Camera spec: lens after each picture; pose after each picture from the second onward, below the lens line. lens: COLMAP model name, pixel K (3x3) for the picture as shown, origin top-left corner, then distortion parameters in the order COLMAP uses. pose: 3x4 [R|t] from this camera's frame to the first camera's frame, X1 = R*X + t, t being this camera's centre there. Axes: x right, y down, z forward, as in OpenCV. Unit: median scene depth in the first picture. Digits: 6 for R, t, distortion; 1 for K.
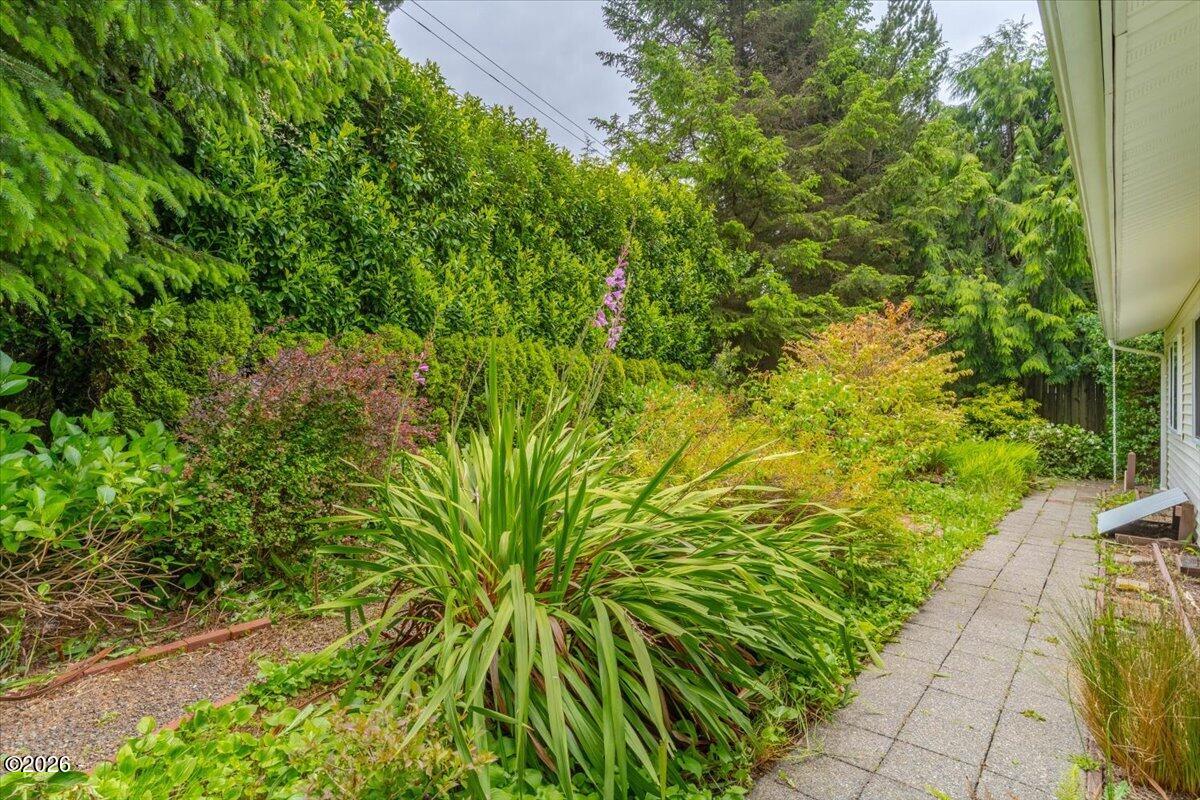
lens RADIAL K [[566.5, 0, 596.4], [0, 566.5, 385.9], [0, 0, 1]] dist [-0.000639, -0.000039]
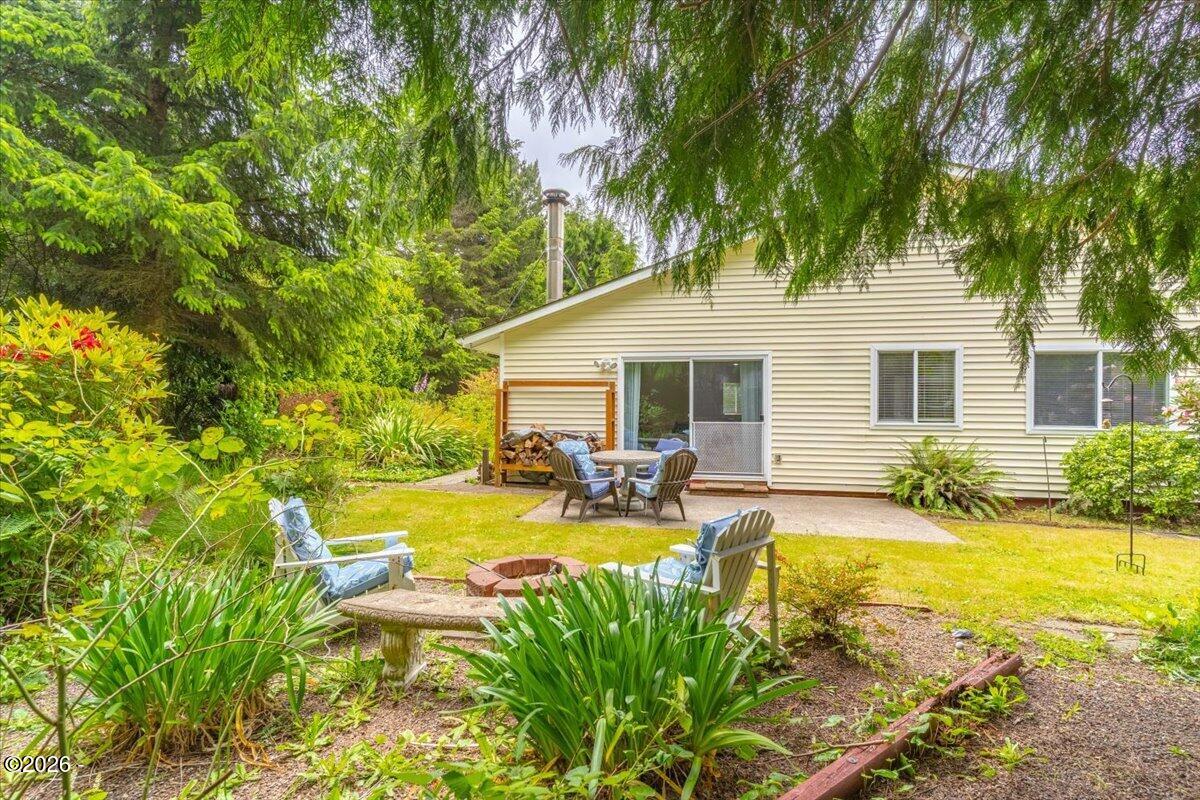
lens RADIAL K [[566.5, 0, 596.4], [0, 566.5, 385.9], [0, 0, 1]] dist [-0.000639, -0.000039]
pose [[0.853748, 0.001129, 0.520685, -0.365335], [0.005421, 0.999924, -0.011057, -0.027950], [-0.520658, 0.012263, 0.853678, -1.161354]]
